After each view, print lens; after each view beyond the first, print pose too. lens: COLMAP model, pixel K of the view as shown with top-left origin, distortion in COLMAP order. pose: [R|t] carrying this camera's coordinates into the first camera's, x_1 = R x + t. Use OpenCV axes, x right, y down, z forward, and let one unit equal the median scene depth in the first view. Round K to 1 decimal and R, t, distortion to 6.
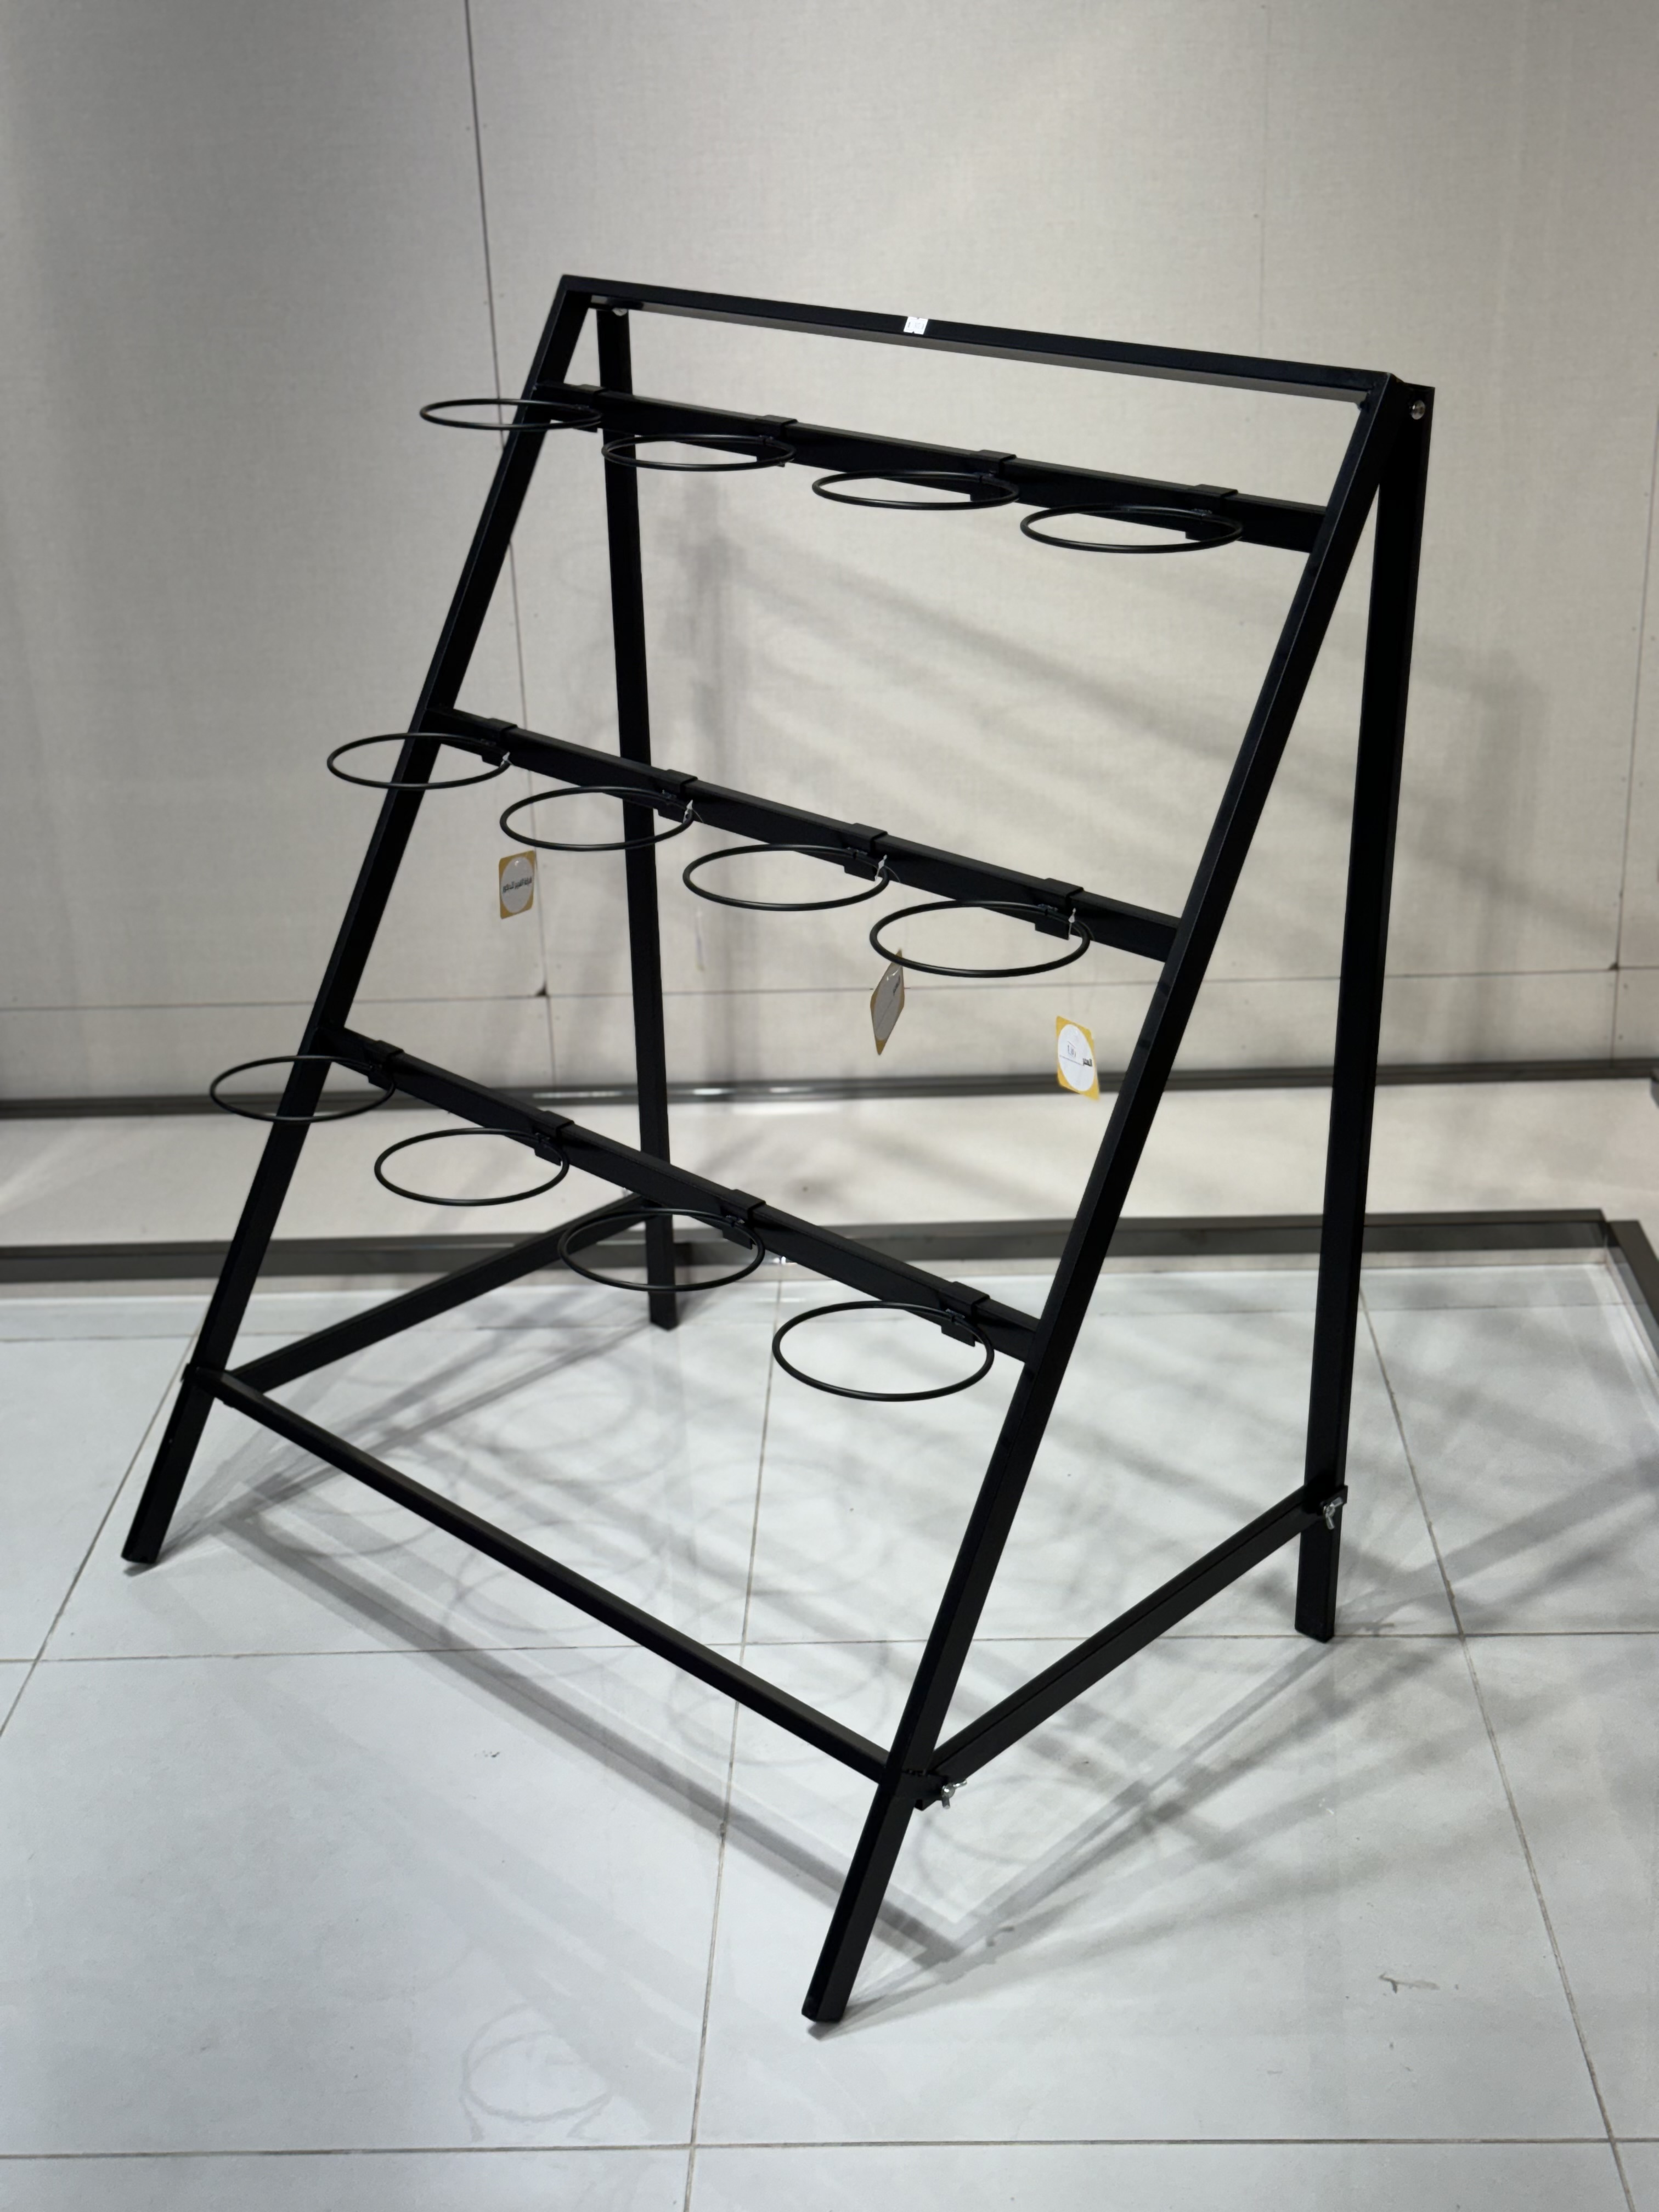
lens RADIAL K [[3014.7, 0, 828.5], [0, 3014.7, 1200.3], [0, 0, 1]] dist [-0.001693, -0.011610]
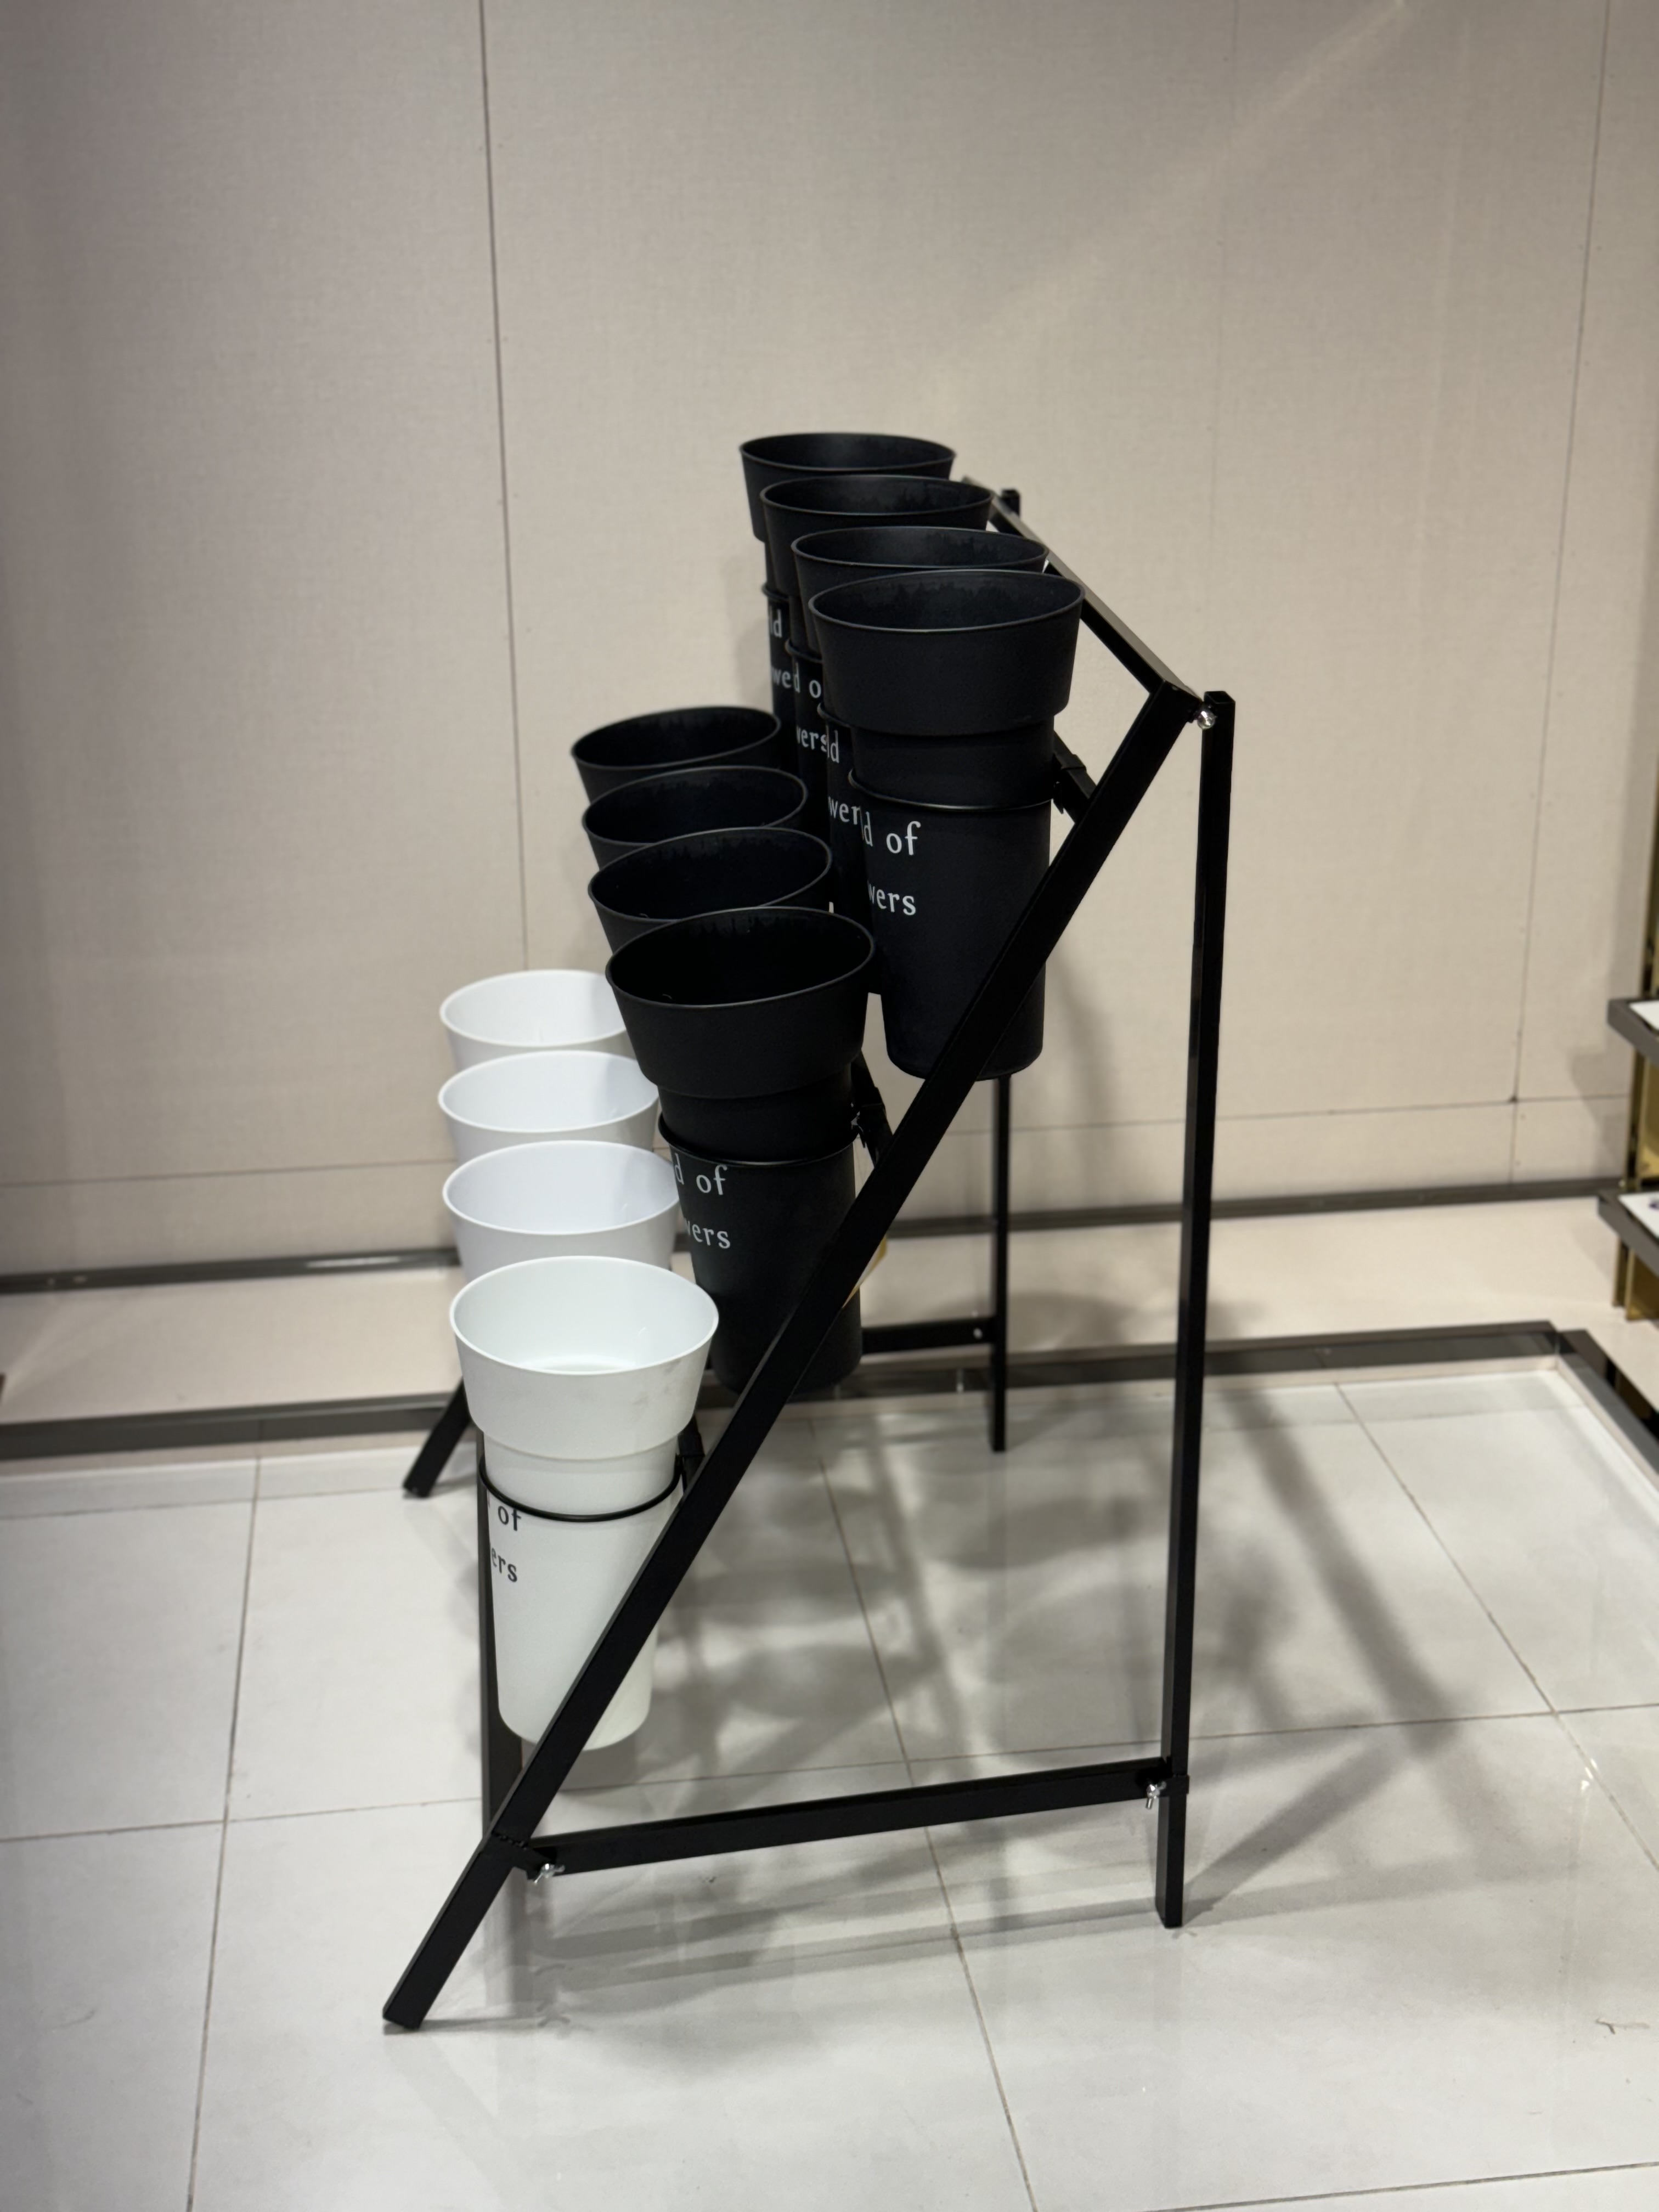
lens RADIAL K [[3021.9, 0, 829.5], [0, 3021.9, 1106.0], [0, 0, 1]] dist [0.012515, 0.012648]
pose [[0.985797, -0.027728, 0.165634, -0.180056], [0.041707, 0.995799, -0.081522, 0.004032], [-0.162678, 0.087272, 0.982812, -0.041196]]
